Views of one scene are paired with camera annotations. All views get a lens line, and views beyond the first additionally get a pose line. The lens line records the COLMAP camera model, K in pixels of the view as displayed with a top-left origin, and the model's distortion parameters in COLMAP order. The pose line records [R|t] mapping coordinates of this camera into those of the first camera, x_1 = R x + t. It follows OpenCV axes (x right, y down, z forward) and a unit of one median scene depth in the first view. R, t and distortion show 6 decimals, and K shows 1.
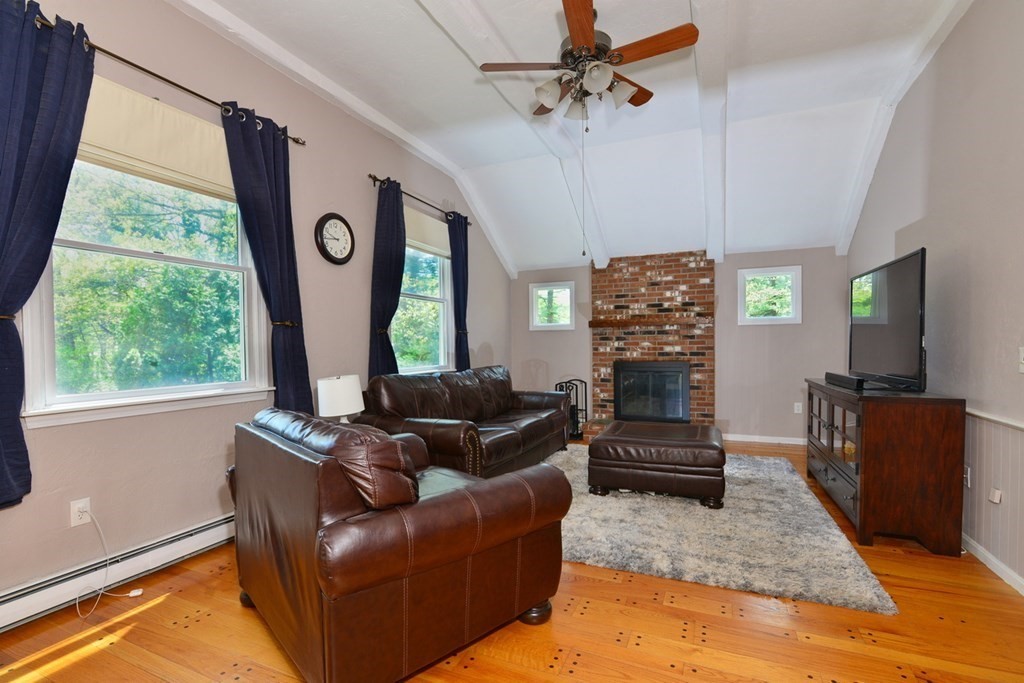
lens RADIAL K [[470.8, 0, 511.4], [0, 470.8, 351.8], [0, 0, 1]] dist [-0.017346, 0.001089]
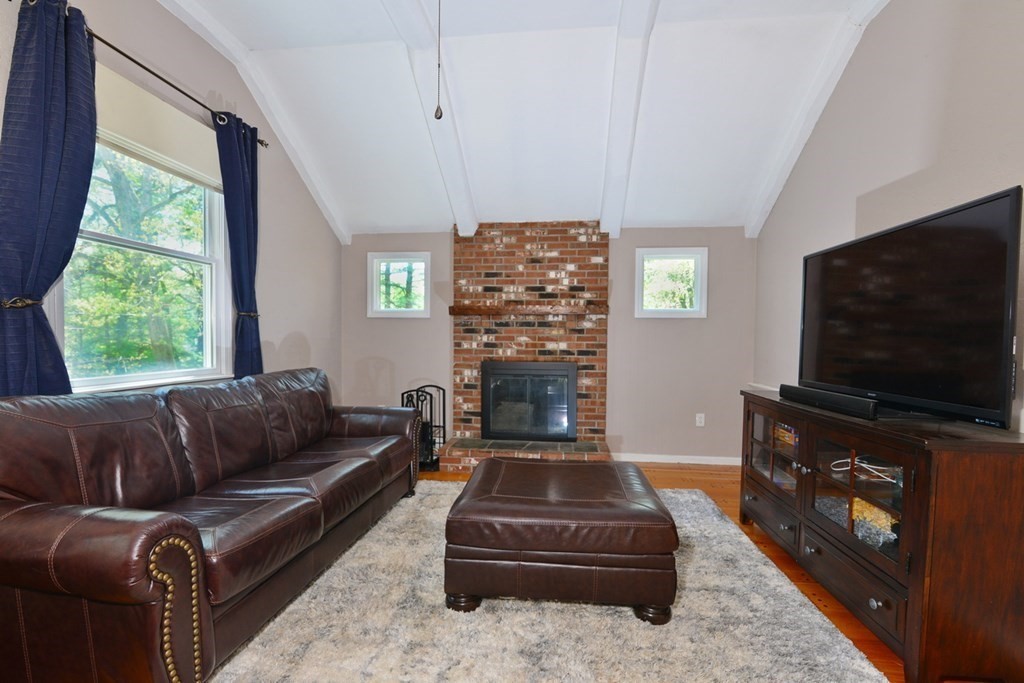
lens RADIAL K [[470.8, 0, 509.3], [0, 470.8, 352.0], [0, 0, 1]] dist [-0.017346, 0.001089]
pose [[0.958164, 0.010417, 0.286031, 0.052907], [-0.014823, 0.999802, 0.013242, -0.006009], [-0.285837, -0.016928, 0.958129, 0.315533]]
